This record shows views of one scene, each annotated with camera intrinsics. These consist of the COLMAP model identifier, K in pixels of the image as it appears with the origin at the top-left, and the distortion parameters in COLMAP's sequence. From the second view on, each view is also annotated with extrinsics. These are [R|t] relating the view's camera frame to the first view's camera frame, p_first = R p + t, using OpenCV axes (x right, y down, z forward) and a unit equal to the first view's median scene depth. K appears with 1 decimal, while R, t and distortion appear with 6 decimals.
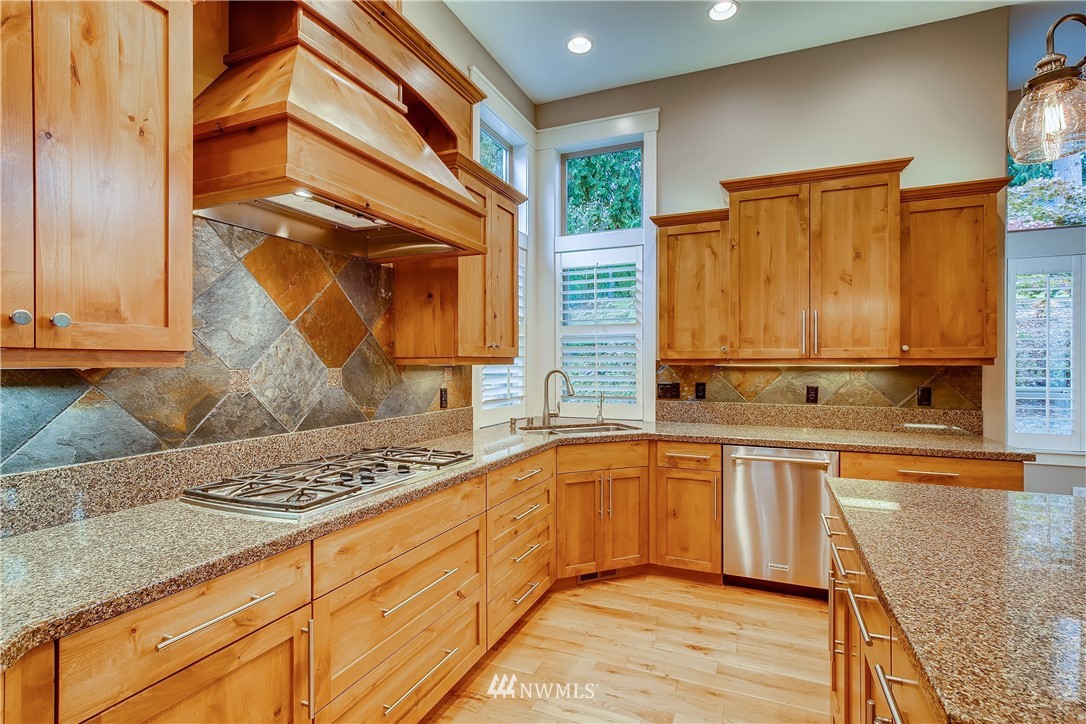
lens RADIAL K [[512.3, 0, 549.7], [0, 512.3, 363.0], [0, 0, 1]] dist [0.000166, 0.000026]
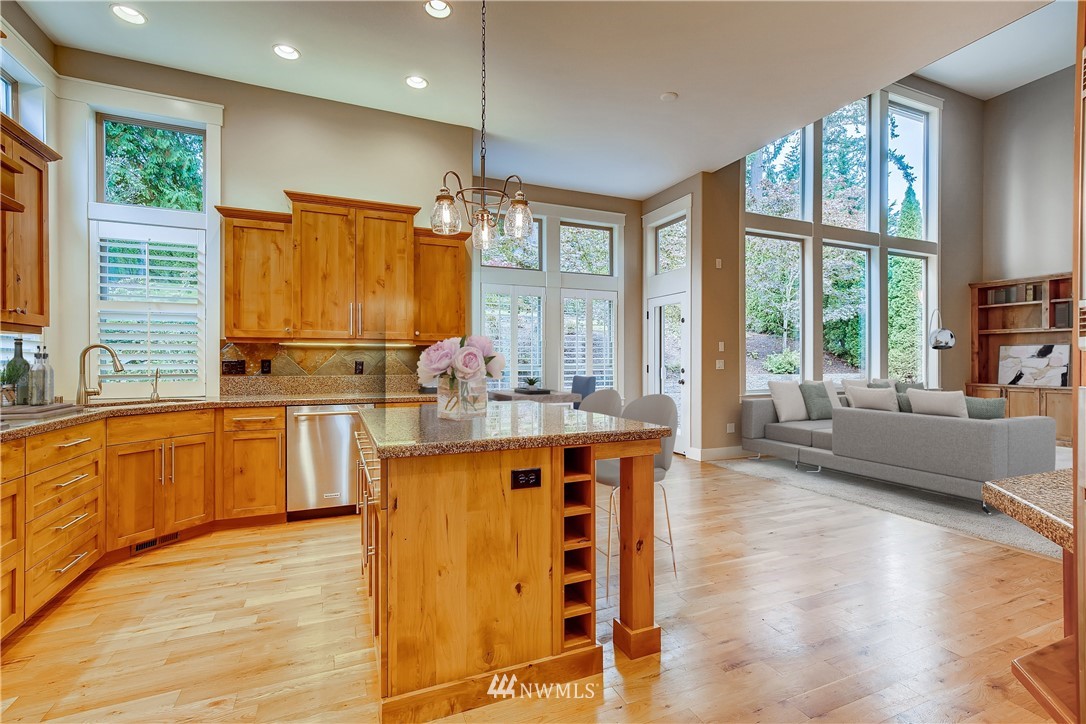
lens RADIAL K [[501.5, 0, 552.2], [0, 501.5, 363.4], [0, 0, 1]] dist [-0.000624, 0.004147]
pose [[0.689984, -0.001567, 0.723823, -0.090533], [-0.000096, 0.999997, 0.002256, 0.052173], [-0.723824, -0.001626, 0.689982, -0.282539]]
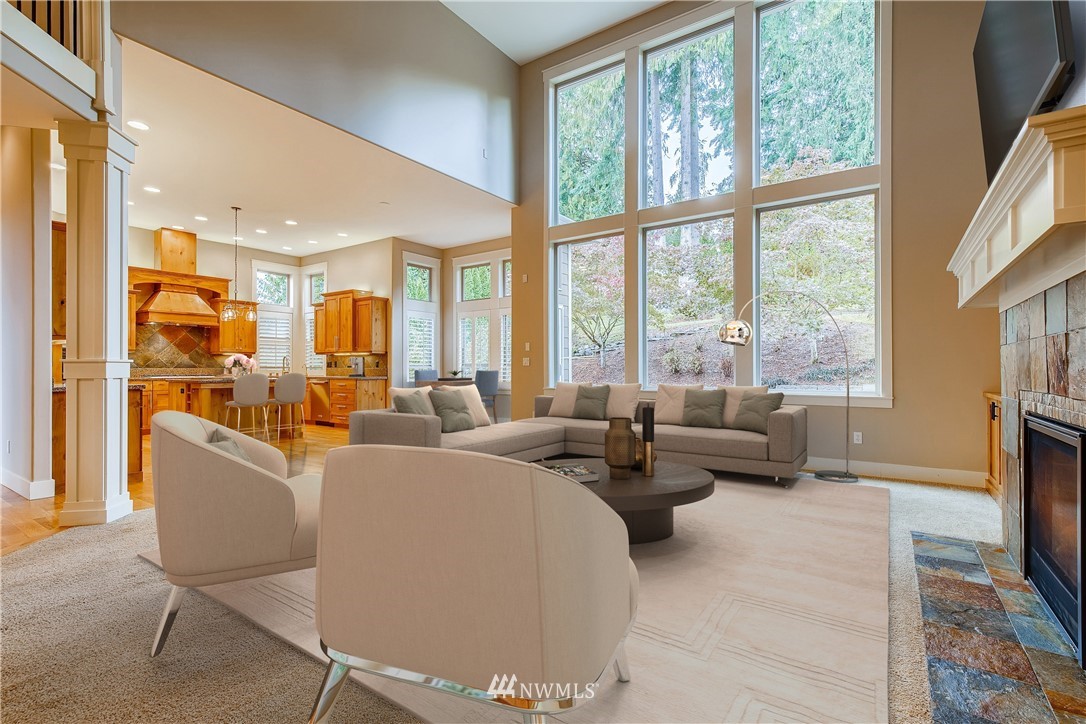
lens RADIAL K [[501.5, 0, 551.5], [0, 501.5, 365.2], [0, 0, 1]] dist [-0.000624, 0.004147]
pose [[0.978990, -0.004174, -0.203865, 2.387870], [0.003246, 0.999983, -0.004888, 0.091955], [0.203882, 0.004124, 0.978987, -1.714511]]
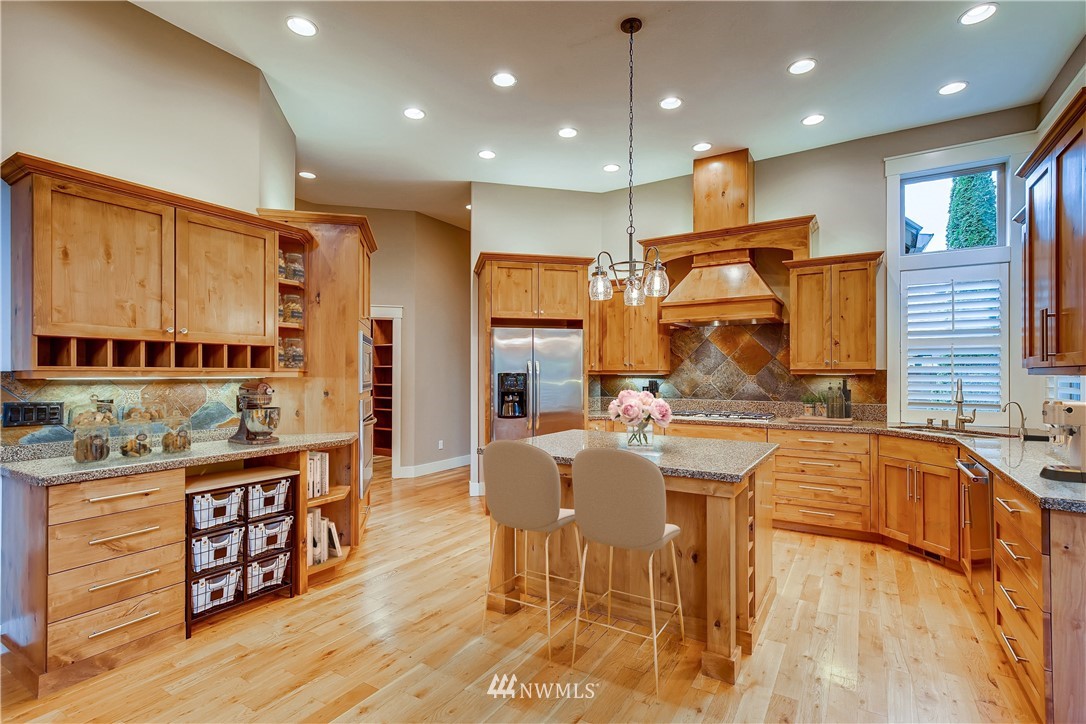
lens RADIAL K [[512.3, 0, 538.6], [0, 512.3, 368.5], [0, 0, 1]] dist [0.000166, 0.000026]
pose [[-0.187632, -0.014672, -0.982130, 1.445916], [-0.002278, 0.999892, -0.014502, 0.010491], [0.982237, -0.000484, -0.187645, 0.359758]]
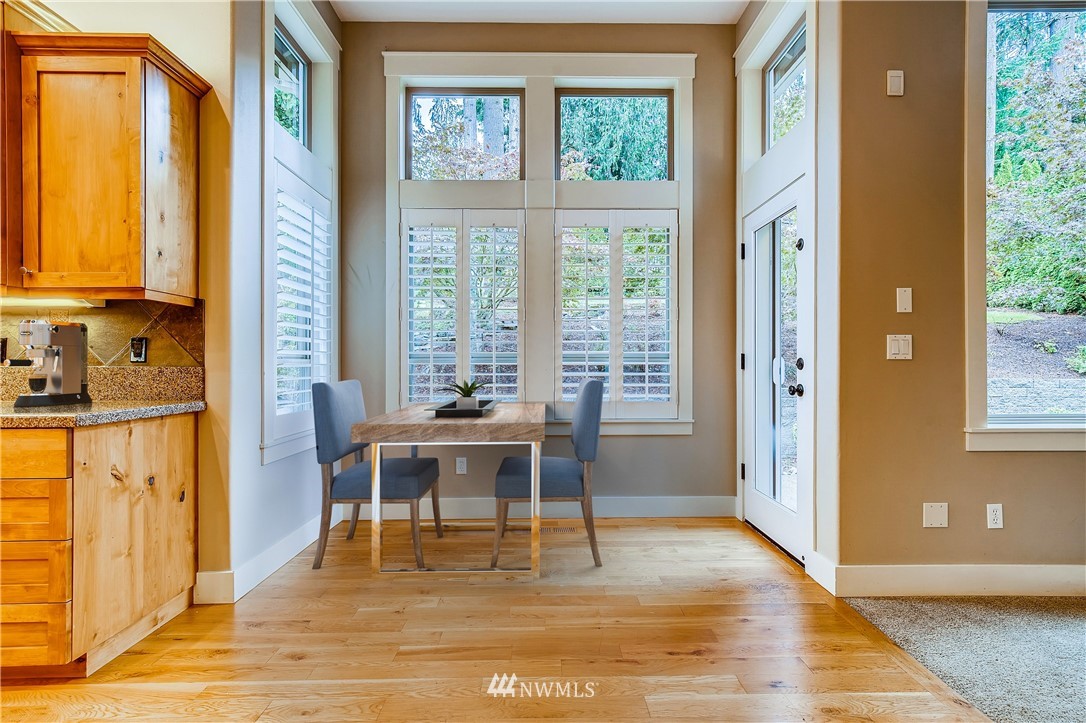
lens RADIAL K [[512.3, 0, 548.5], [0, 512.3, 365.4], [0, 0, 1]] dist [0.000166, 0.000026]
pose [[0.917744, -0.000377, 0.397173, 0.998990], [-0.000322, 0.999999, 0.001695, 0.087945], [-0.397173, -0.001684, 0.917742, 0.101910]]
